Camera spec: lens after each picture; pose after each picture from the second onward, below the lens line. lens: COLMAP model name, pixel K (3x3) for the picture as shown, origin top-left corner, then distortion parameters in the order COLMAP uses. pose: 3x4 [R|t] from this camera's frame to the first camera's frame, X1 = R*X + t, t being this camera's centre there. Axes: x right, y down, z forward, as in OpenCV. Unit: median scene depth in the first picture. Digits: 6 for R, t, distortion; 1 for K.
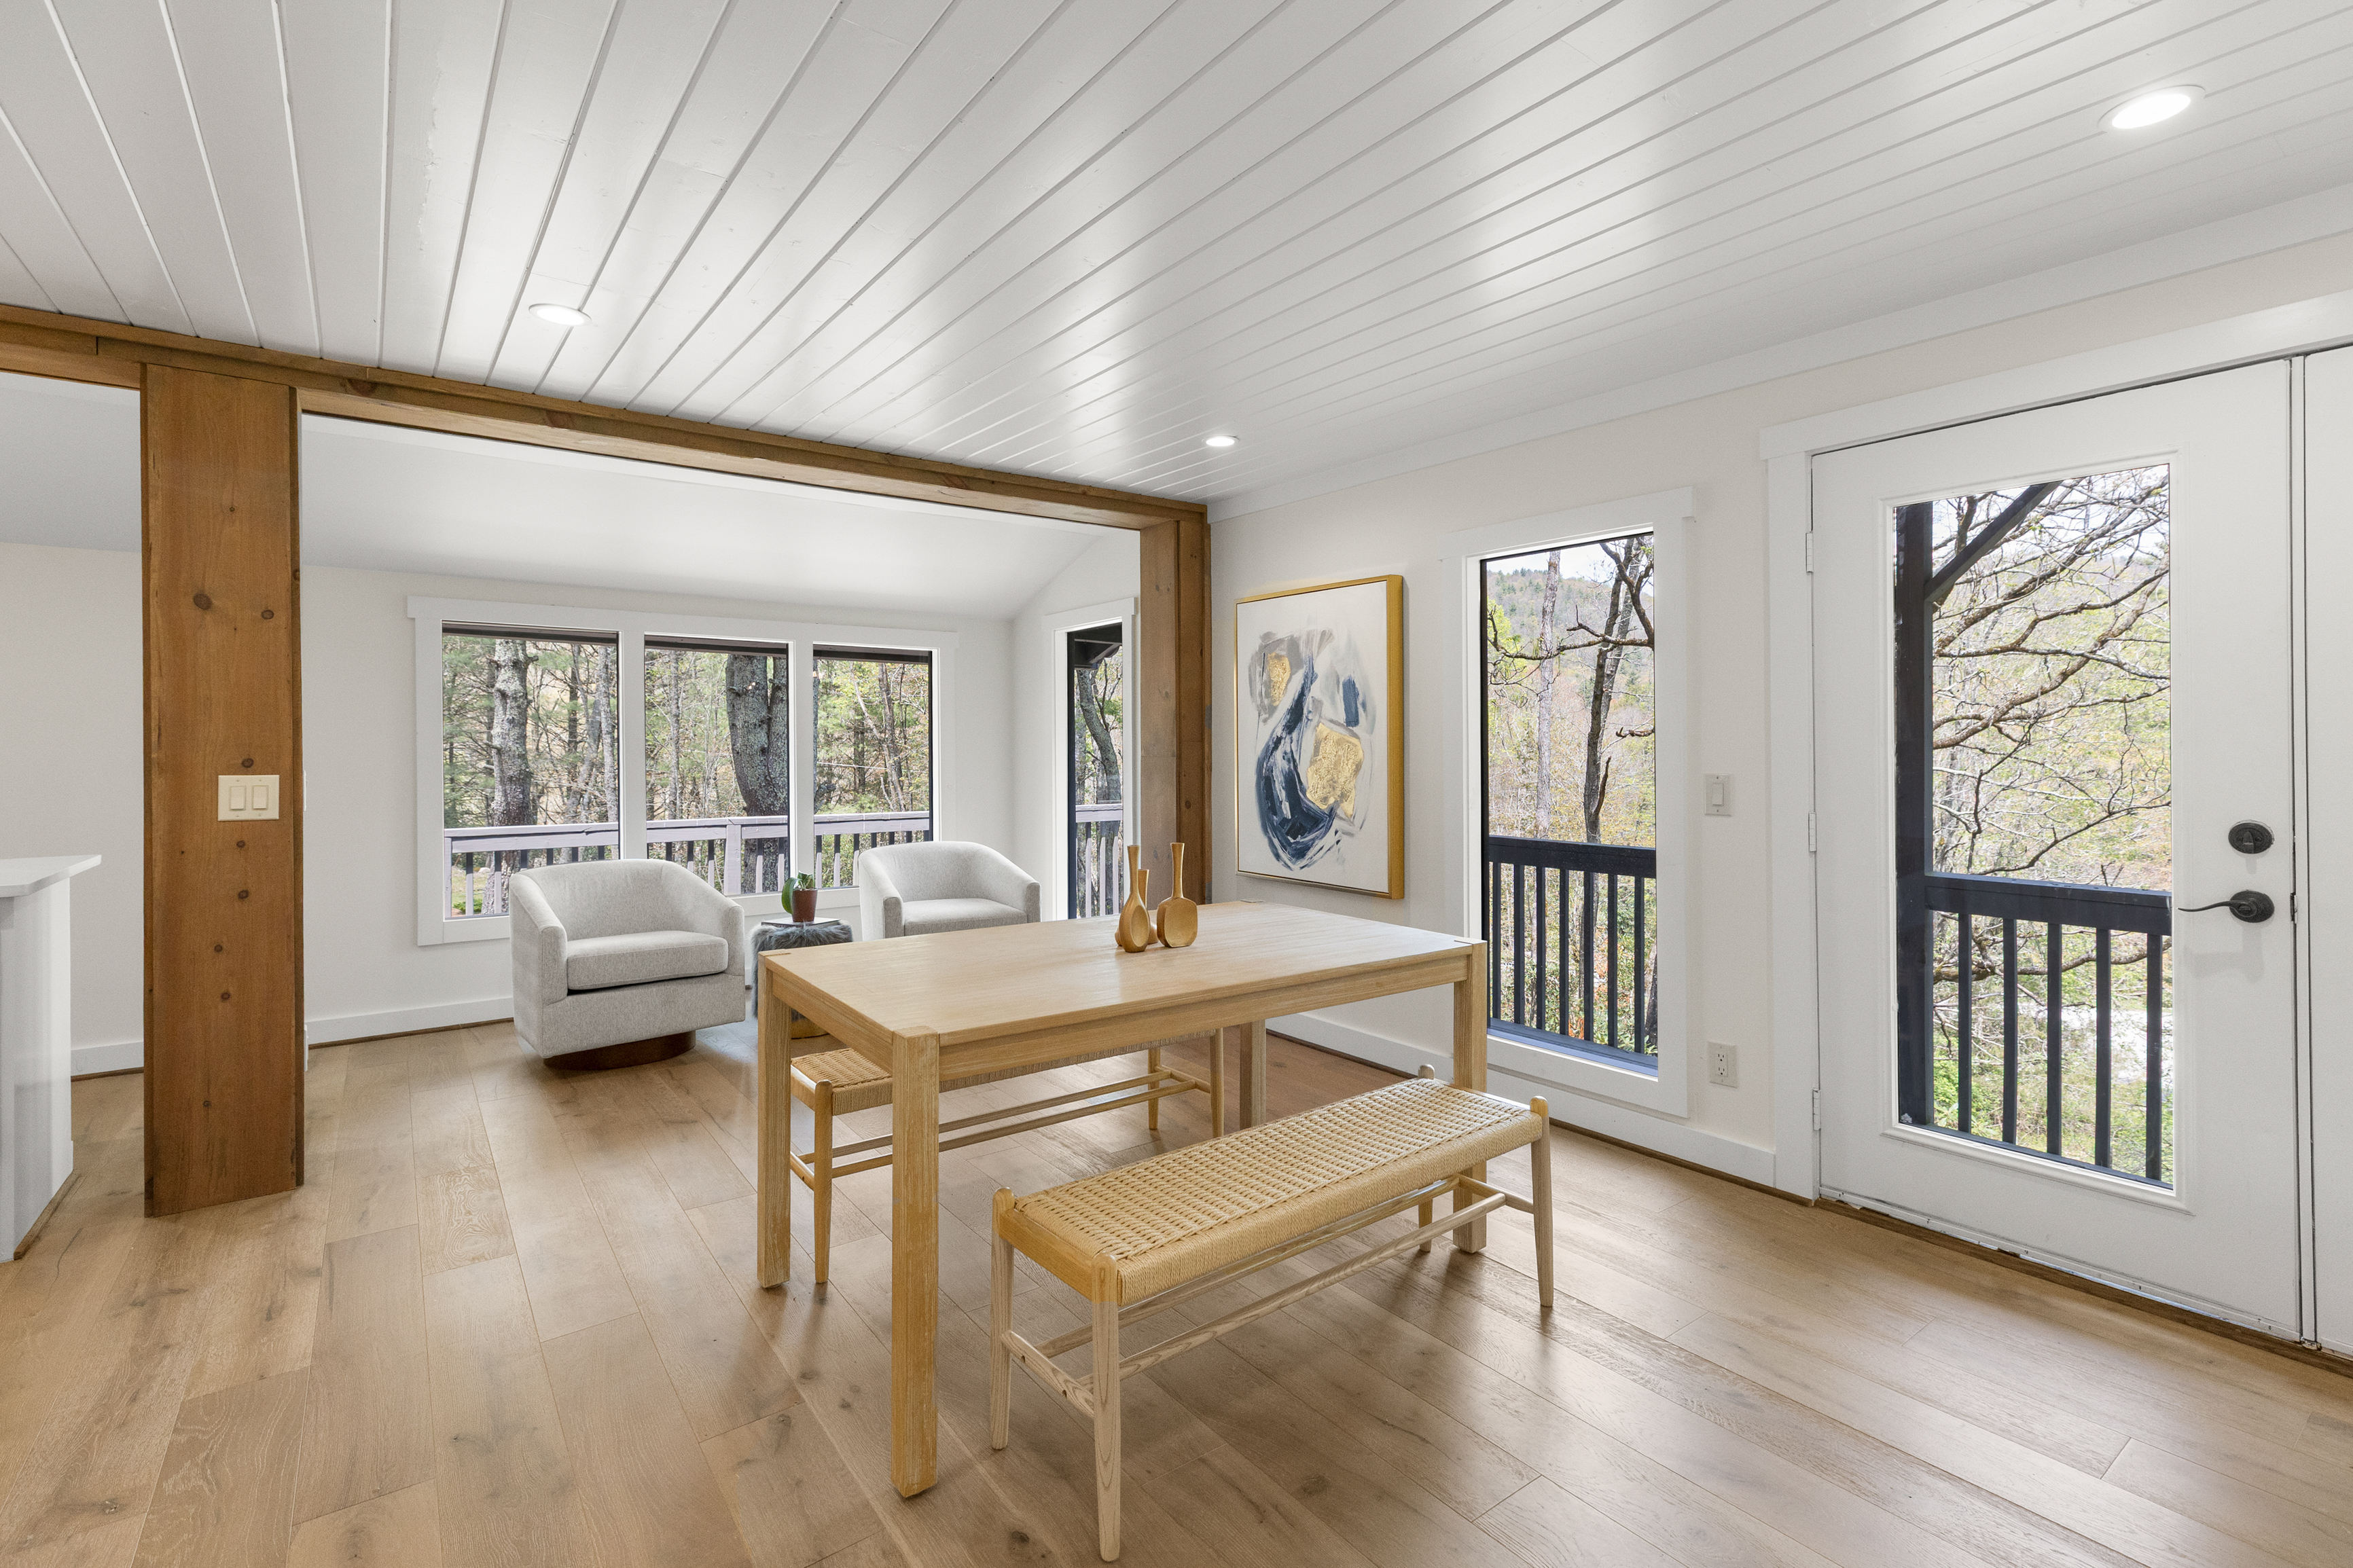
lens RADIAL K [[1064.5, 0, 1180.5], [0, 1064.5, 745.8], [0, 0, 1]] dist [0.005028, 0.001151]
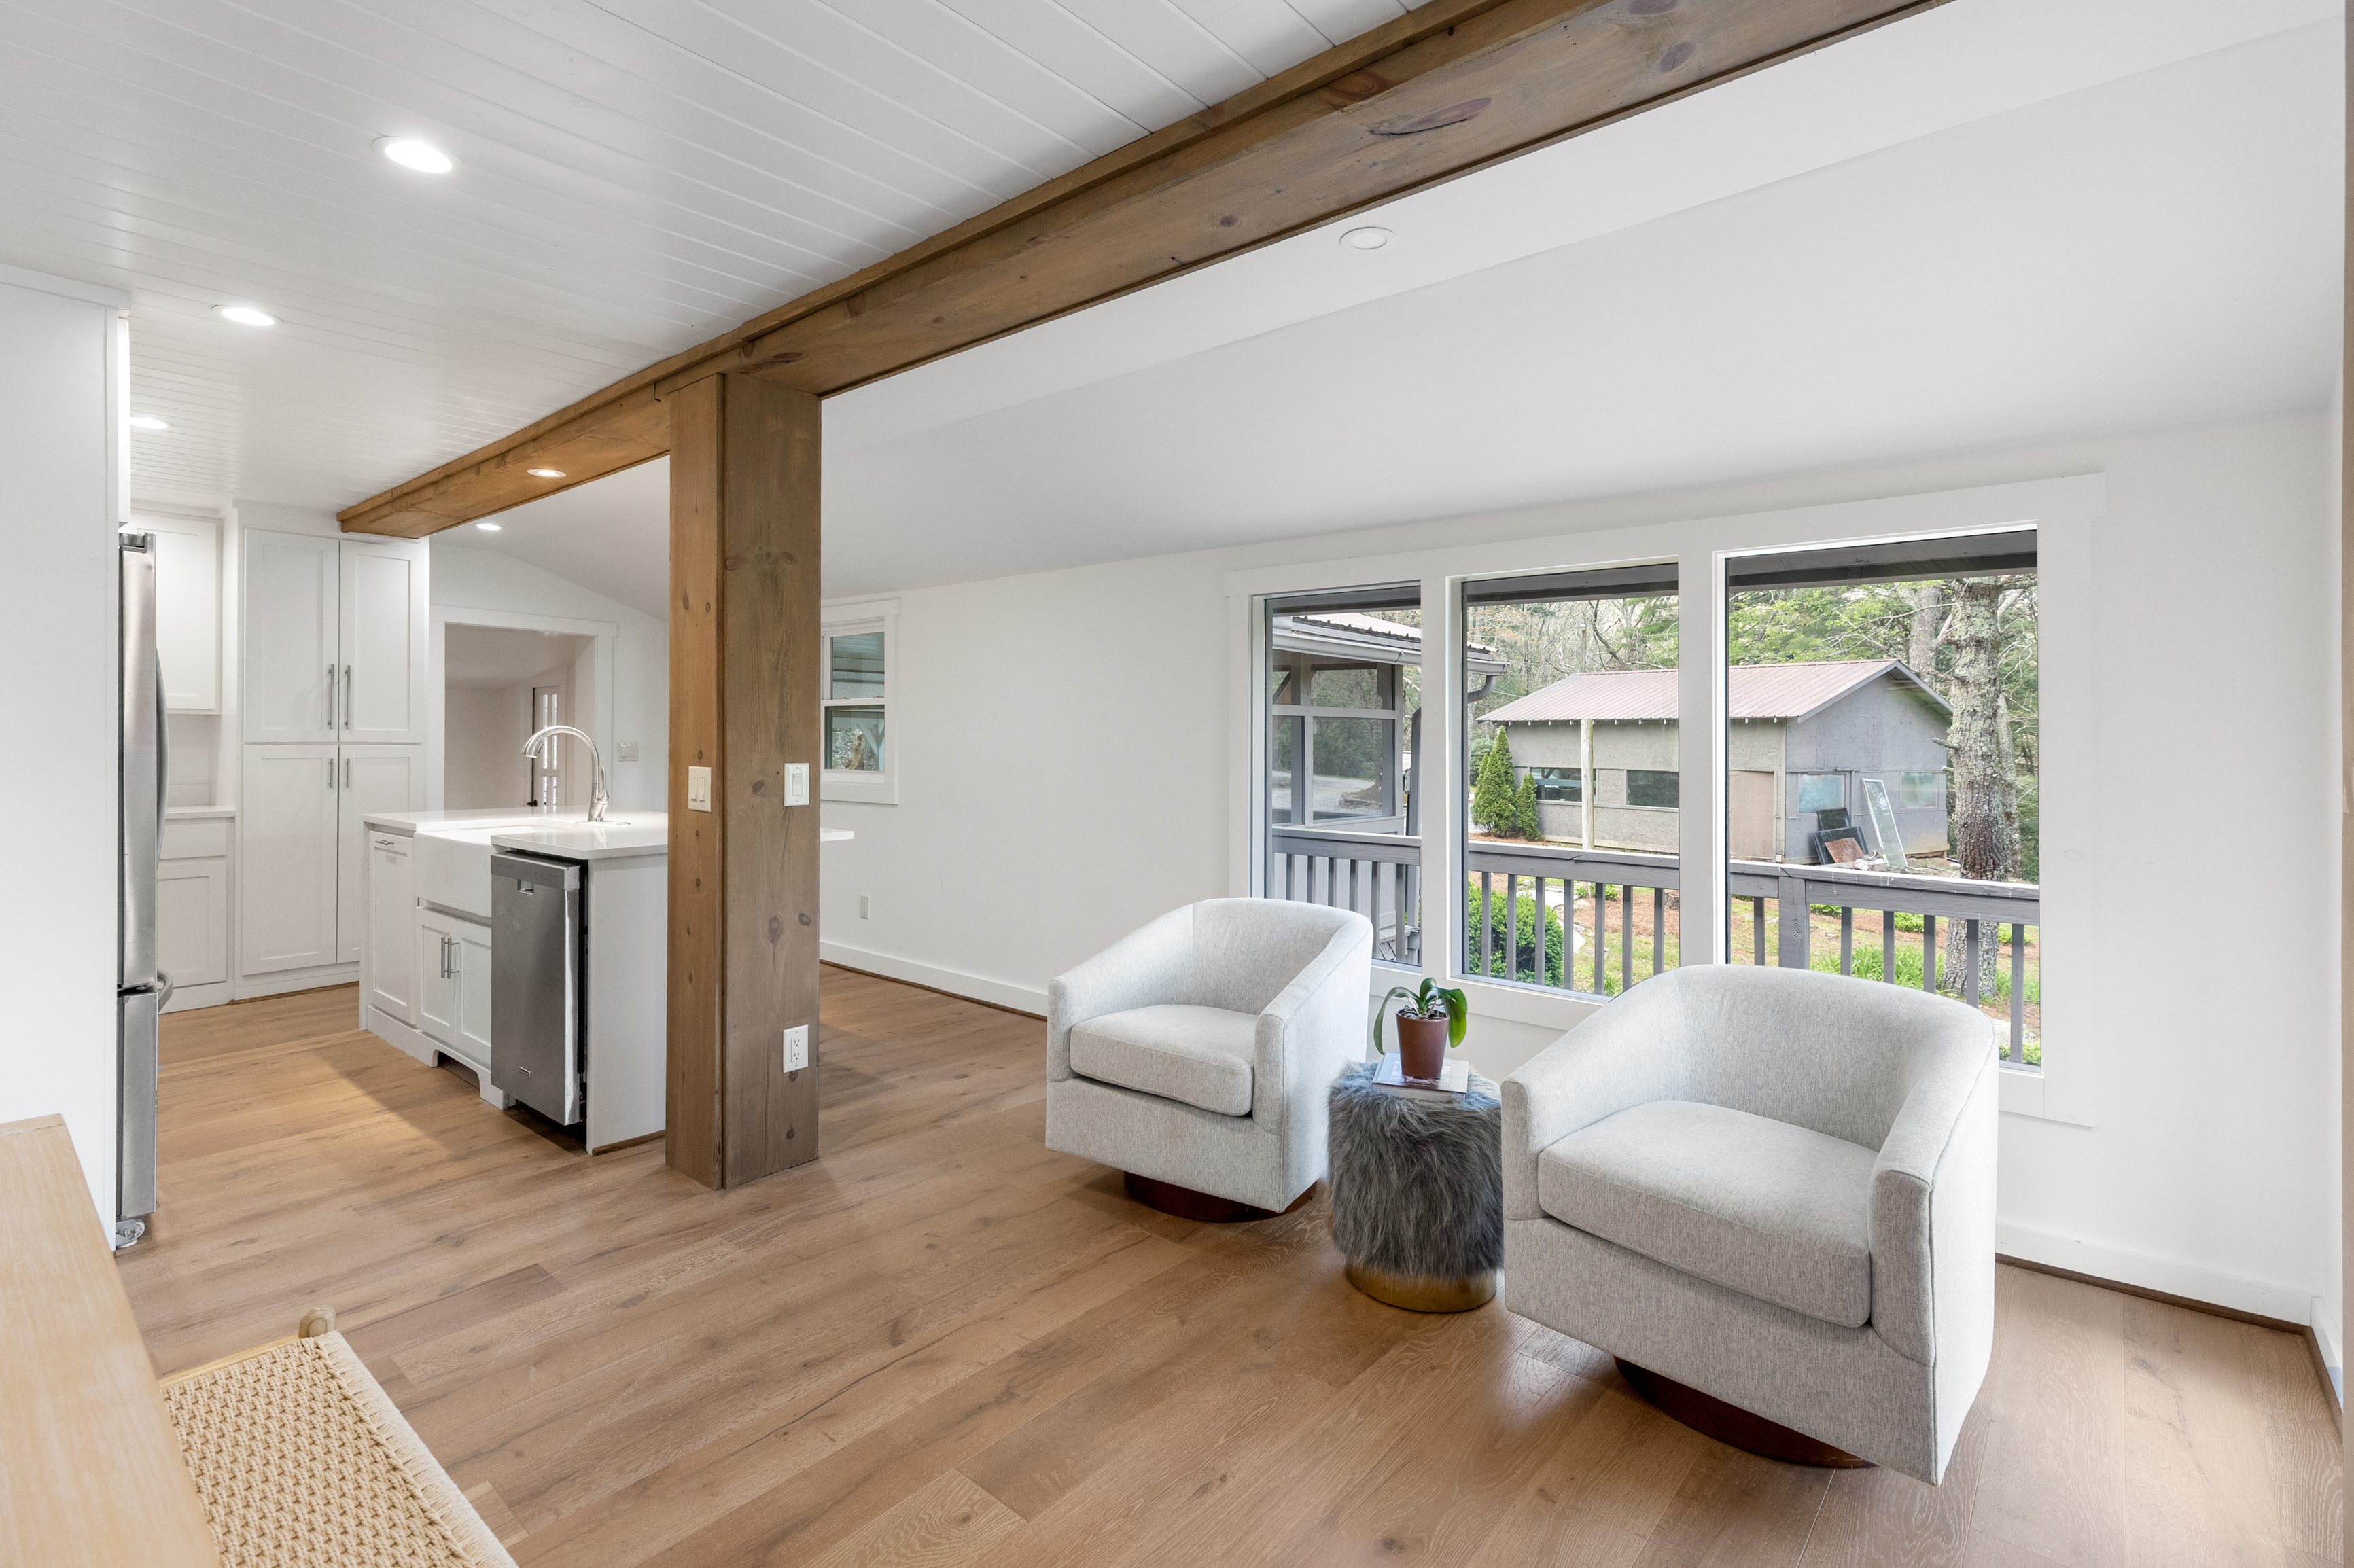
lens RADIAL K [[1099.7, 0, 1173.7], [0, 1099.7, 684.4], [0, 0, 1]] dist [-0.000105, -0.000219]
pose [[0.224137, -0.042025, -0.973651, 0.196992], [-0.009356, 0.998931, -0.045270, -0.007136], [0.974513, 0.019256, 0.223504, 0.856300]]
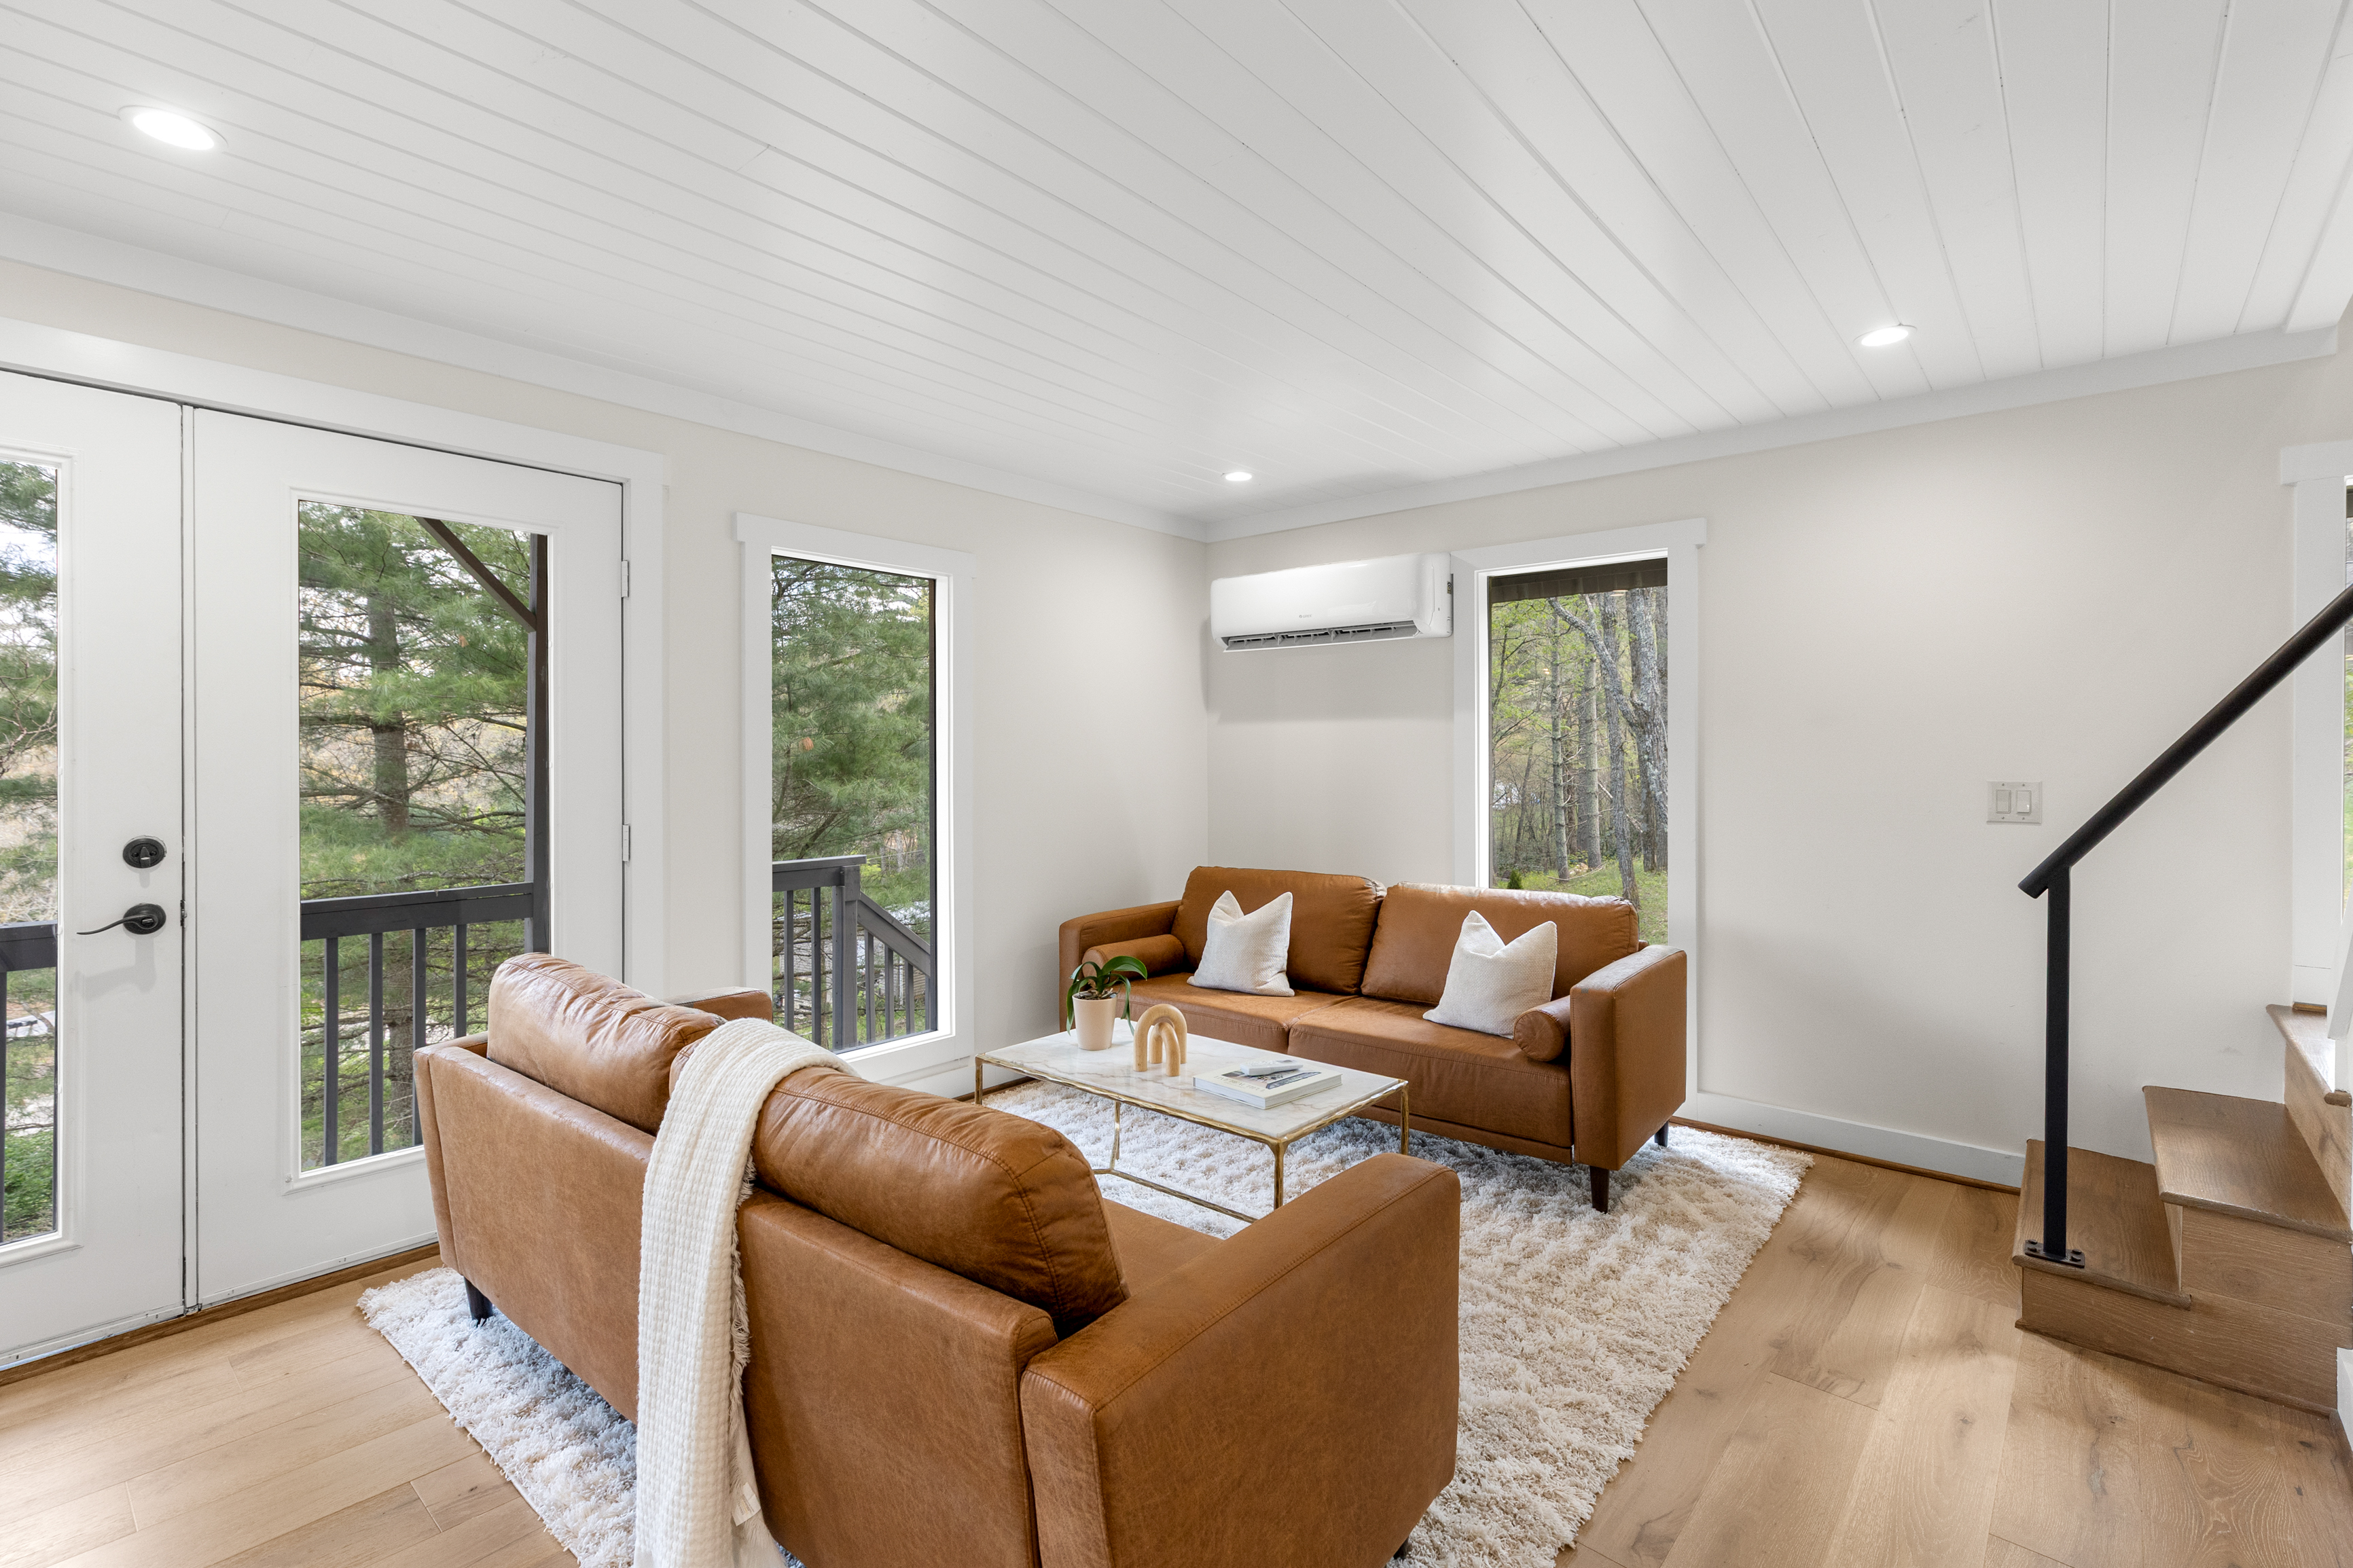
lens RADIAL K [[1067.5, 0, 1180.0], [0, 1067.5, 756.7], [0, 0, 1]] dist [0.004807, 0.000018]
pose [[-0.212245, 0.002846, 0.977212, -0.121286], [0.001598, 0.999995, -0.002566, -0.001529], [-0.977215, 0.001017, -0.212248, 0.129397]]
